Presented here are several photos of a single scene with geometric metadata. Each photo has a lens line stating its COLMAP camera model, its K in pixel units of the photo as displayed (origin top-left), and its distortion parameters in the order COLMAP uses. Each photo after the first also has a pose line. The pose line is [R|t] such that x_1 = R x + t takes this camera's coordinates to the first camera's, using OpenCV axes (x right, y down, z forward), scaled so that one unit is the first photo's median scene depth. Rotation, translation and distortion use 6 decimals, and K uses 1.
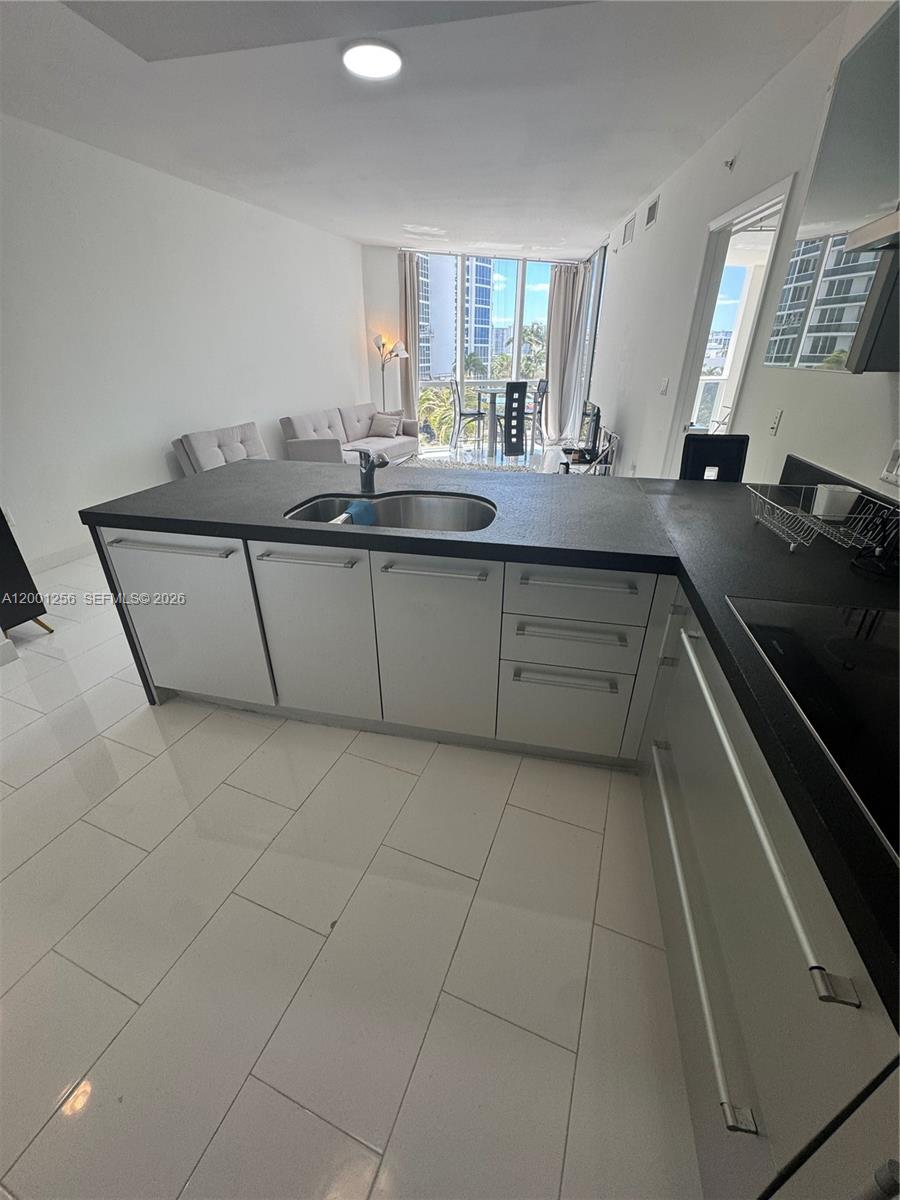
lens RADIAL K [[477.0, 0, 449.3], [0, 477.0, 599.7], [0, 0, 1]] dist [-0.003920, -0.000571]
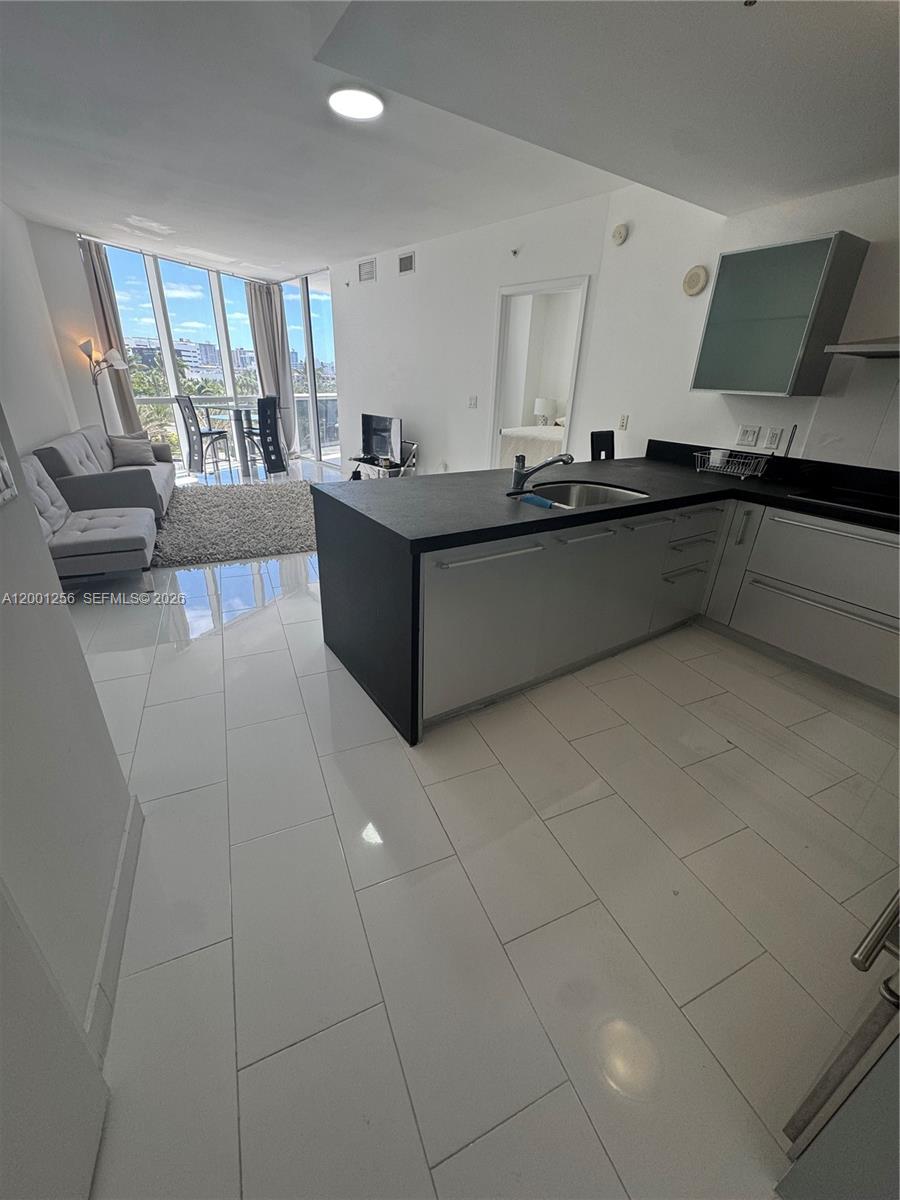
lens RADIAL K [[477.0, 0, 449.4], [0, 477.0, 600.9], [0, 0, 1]] dist [-0.003920, -0.000571]
pose [[0.697217, -0.280901, 0.659532, -0.369637], [0.297327, 0.950477, 0.090500, -0.036368], [-0.652292, 0.132998, 0.746208, 0.075778]]
